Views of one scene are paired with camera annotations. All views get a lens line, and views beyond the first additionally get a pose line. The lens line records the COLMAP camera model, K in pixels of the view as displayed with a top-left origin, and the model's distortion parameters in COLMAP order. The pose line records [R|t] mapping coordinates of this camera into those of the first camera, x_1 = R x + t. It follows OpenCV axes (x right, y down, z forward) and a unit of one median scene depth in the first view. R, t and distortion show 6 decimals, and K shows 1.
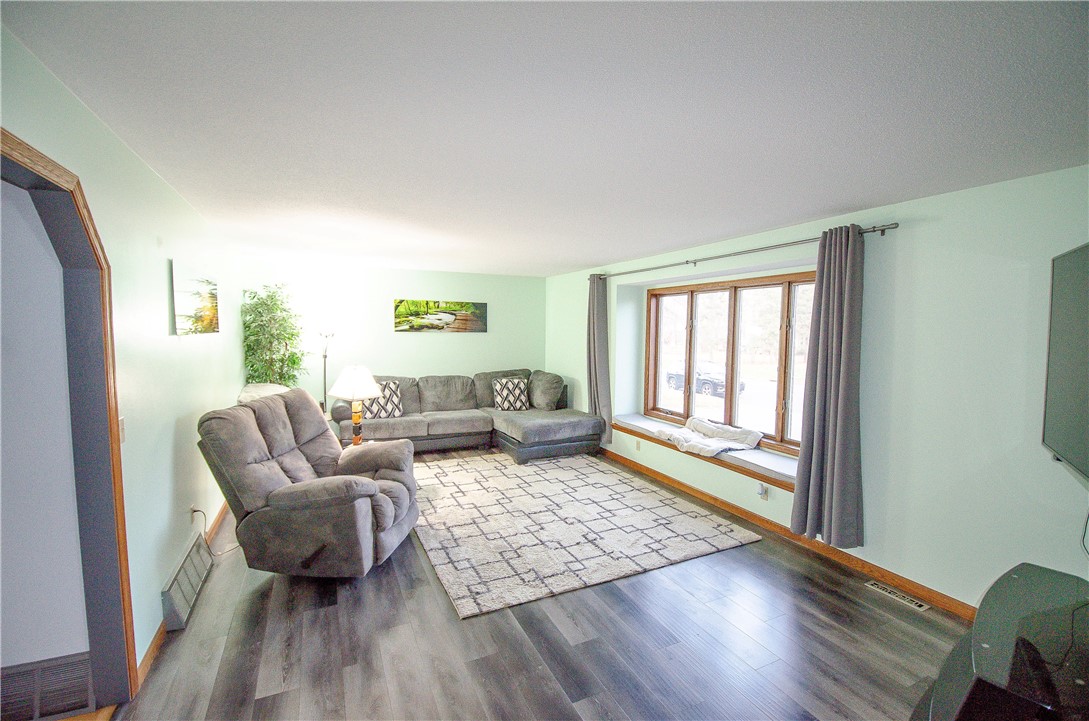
lens RADIAL K [[471.3, 0, 545.6], [0, 471.3, 364.7], [0, 0, 1]] dist [0.025491, -0.022257]
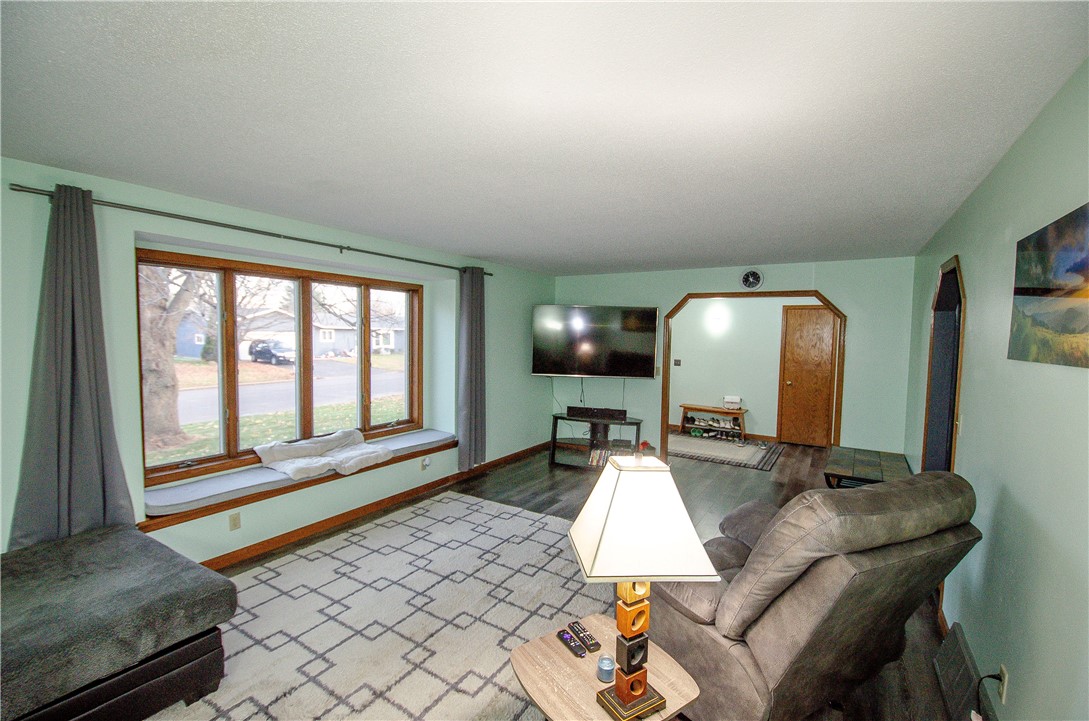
lens RADIAL K [[471.3, 0, 545.6], [0, 471.3, 364.7], [0, 0, 1]] dist [0.025491, -0.022257]
pose [[-0.541223, -0.068891, 0.838052, -0.583504], [0.044444, 0.992902, 0.110322, -0.085275], [-0.839704, 0.096955, -0.534320, 1.133110]]
